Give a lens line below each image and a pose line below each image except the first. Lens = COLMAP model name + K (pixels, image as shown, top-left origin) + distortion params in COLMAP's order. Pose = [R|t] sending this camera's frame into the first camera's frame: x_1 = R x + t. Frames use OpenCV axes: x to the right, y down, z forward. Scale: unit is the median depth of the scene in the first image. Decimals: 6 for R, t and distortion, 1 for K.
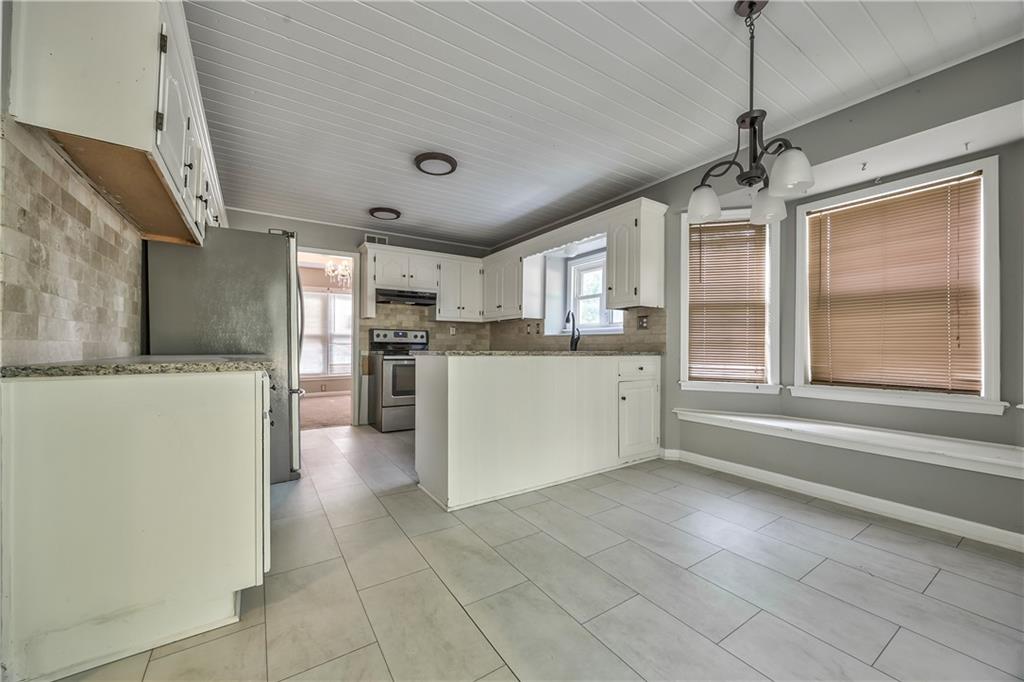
lens RADIAL K [[392.1, 0, 501.2], [0, 392.1, 344.3], [0, 0, 1]] dist [-0.005261, -0.000040]
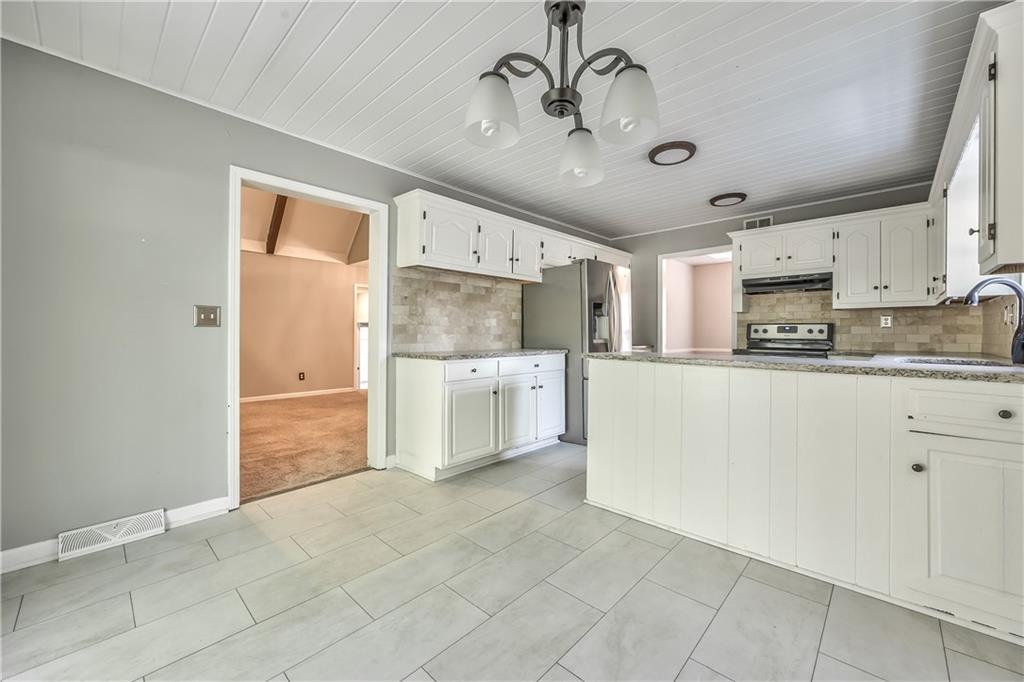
lens RADIAL K [[392.1, 0, 520.3], [0, 392.1, 331.7], [0, 0, 1]] dist [-0.005261, -0.000040]
pose [[0.256939, -0.007587, -0.966398, 0.611319], [0.005827, 0.999963, -0.006301, -0.027908], [0.966410, -0.004012, 0.256974, 0.384658]]
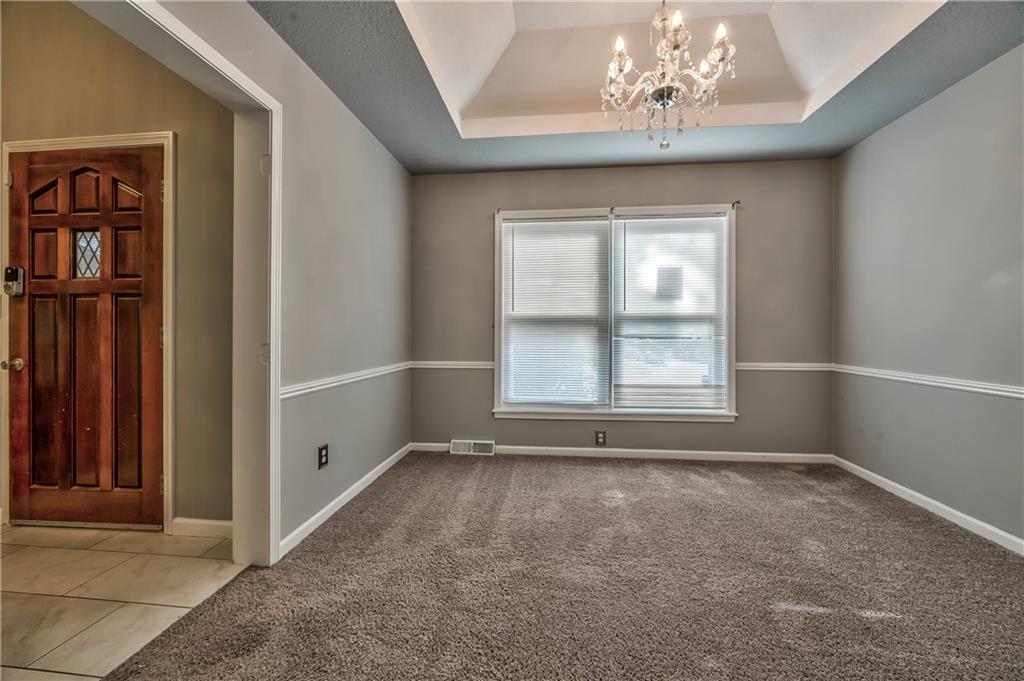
lens RADIAL K [[392.1, 0, 511.1], [0, 392.1, 335.0], [0, 0, 1]] dist [-0.005261, -0.000040]
pose [[0.788459, 0.003794, -0.615075, -0.626024], [-0.000021, 0.999981, 0.006142, -0.014755], [0.615087, -0.004830, 0.788444, 1.408895]]
